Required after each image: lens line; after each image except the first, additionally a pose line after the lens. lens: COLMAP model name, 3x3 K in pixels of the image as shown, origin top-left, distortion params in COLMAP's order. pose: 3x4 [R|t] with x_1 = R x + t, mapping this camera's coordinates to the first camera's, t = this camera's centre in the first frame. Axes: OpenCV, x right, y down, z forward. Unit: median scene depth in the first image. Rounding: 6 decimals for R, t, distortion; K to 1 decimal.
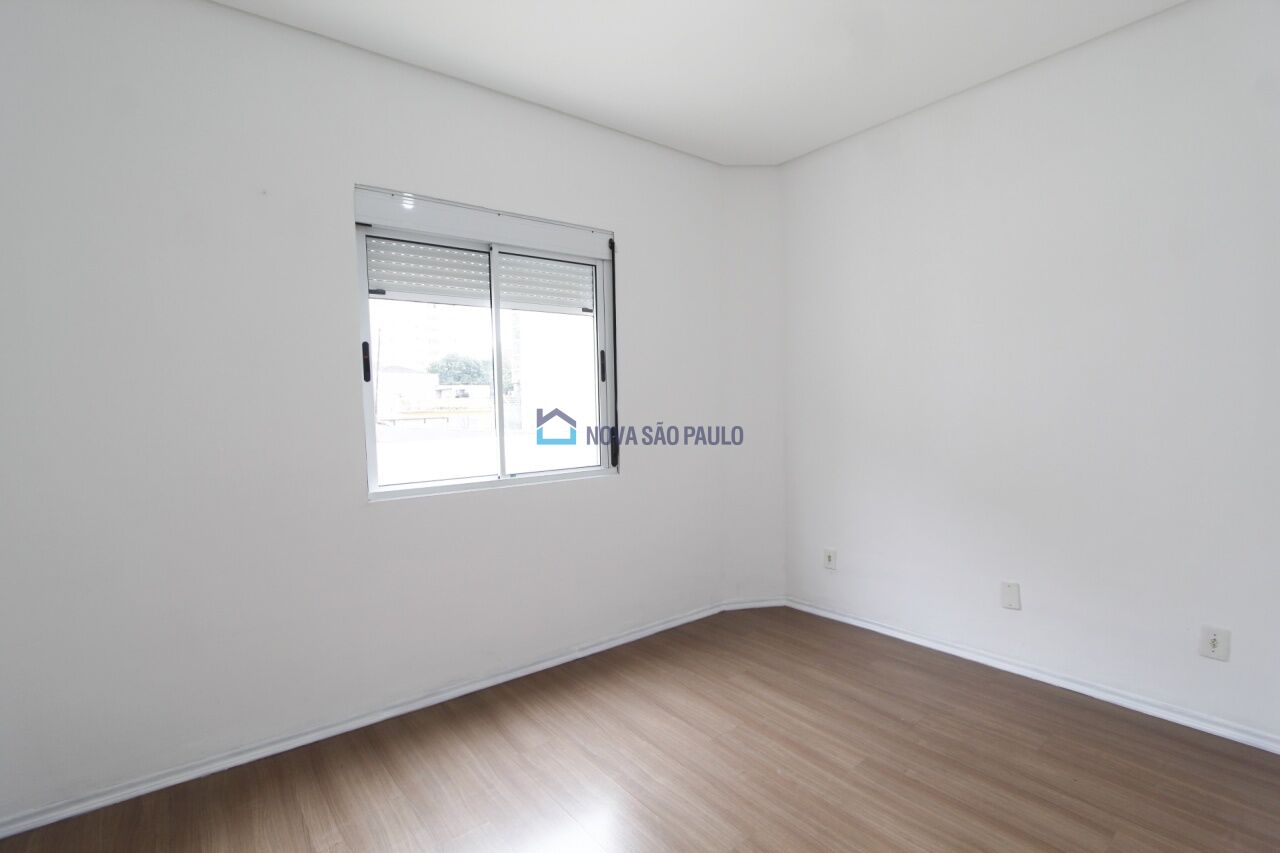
lens RADIAL K [[591.8, 0, 637.1], [0, 591.8, 432.8], [0, 0, 1]] dist [-0.018700, 0.002151]
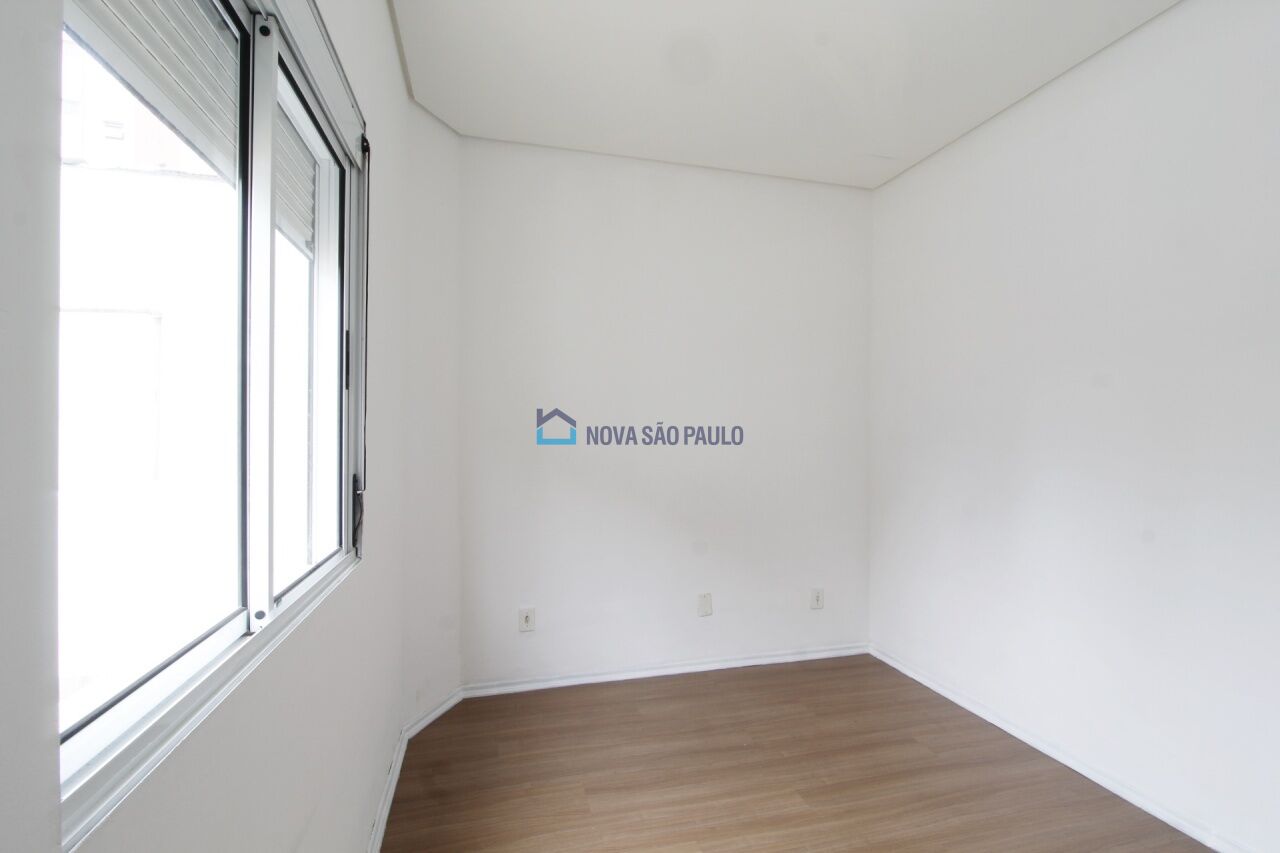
lens RADIAL K [[591.8, 0, 637.1], [0, 591.8, 432.8], [0, 0, 1]] dist [-0.018700, 0.002151]
pose [[0.390459, 0.025296, 0.920273, -0.523775], [0.028085, 0.998830, -0.039372, -0.023870], [-0.920192, 0.041219, 0.389291, 0.662580]]
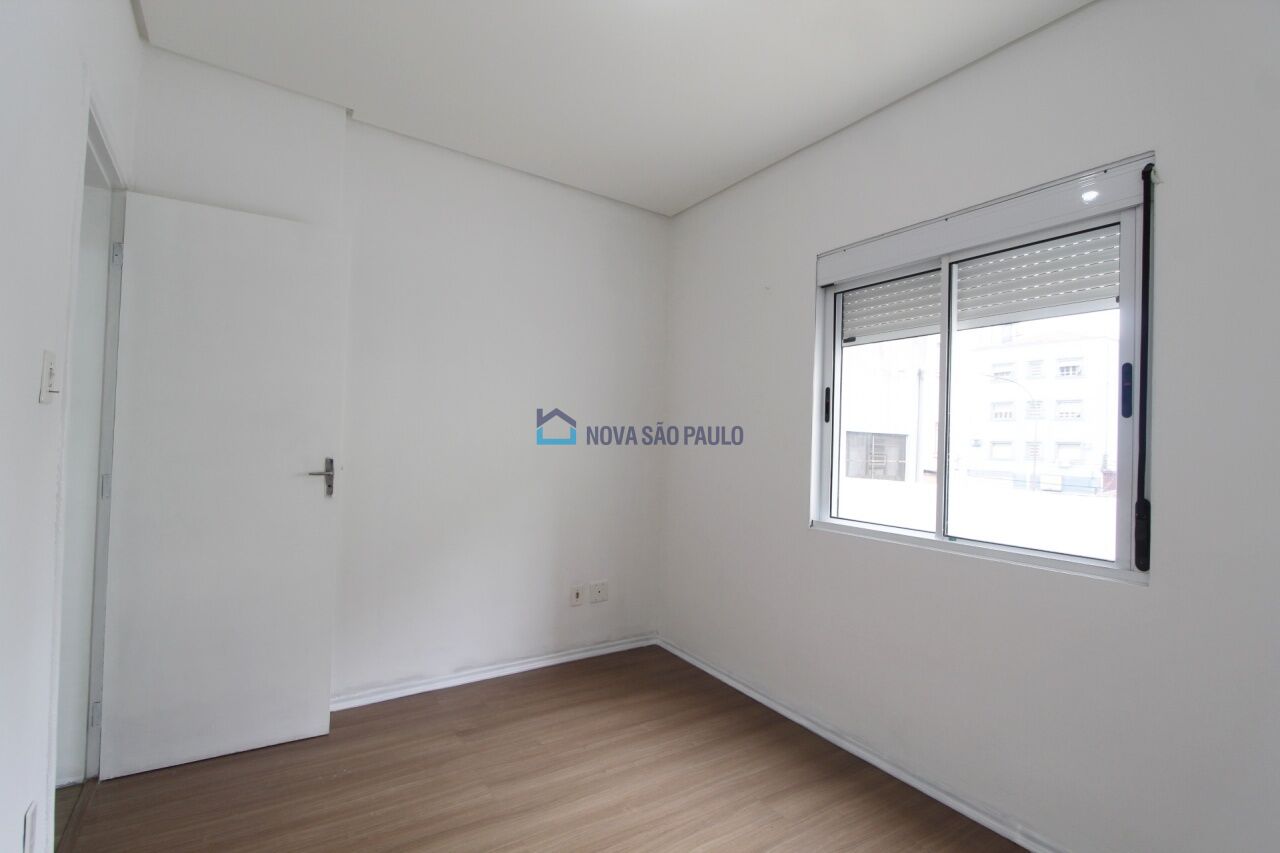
lens RADIAL K [[591.8, 0, 637.1], [0, 591.8, 432.8], [0, 0, 1]] dist [-0.018700, 0.002151]
pose [[-0.087736, 0.006192, -0.996124, 0.654314], [-0.078217, 0.996850, 0.013085, -0.050013], [0.993068, 0.079062, -0.086976, 0.690751]]
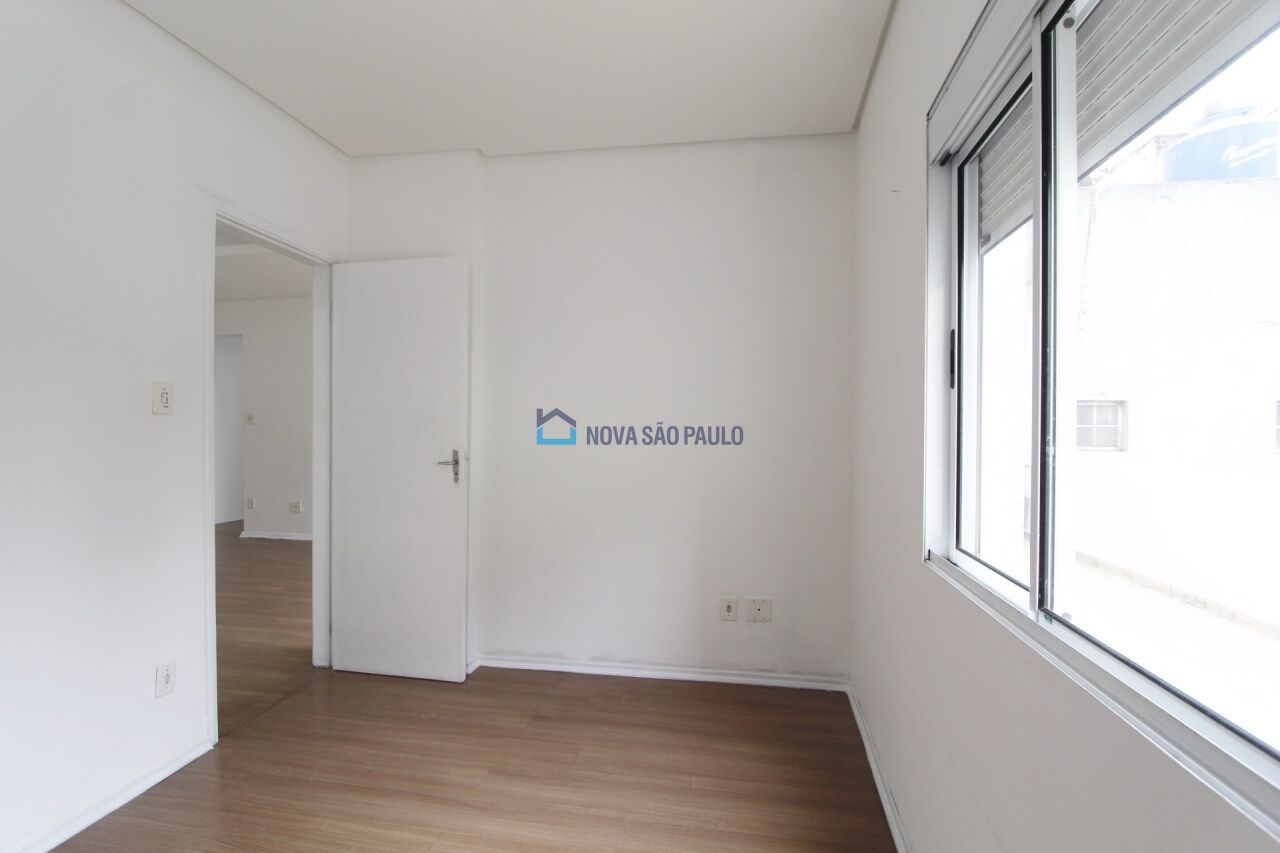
lens RADIAL K [[591.8, 0, 637.1], [0, 591.8, 432.8], [0, 0, 1]] dist [-0.018700, 0.002151]
pose [[-0.753884, 0.026099, -0.656489, 0.235170], [-0.018798, 0.997945, 0.061261, -0.066436], [0.656738, 0.058525, -0.751844, 1.187875]]
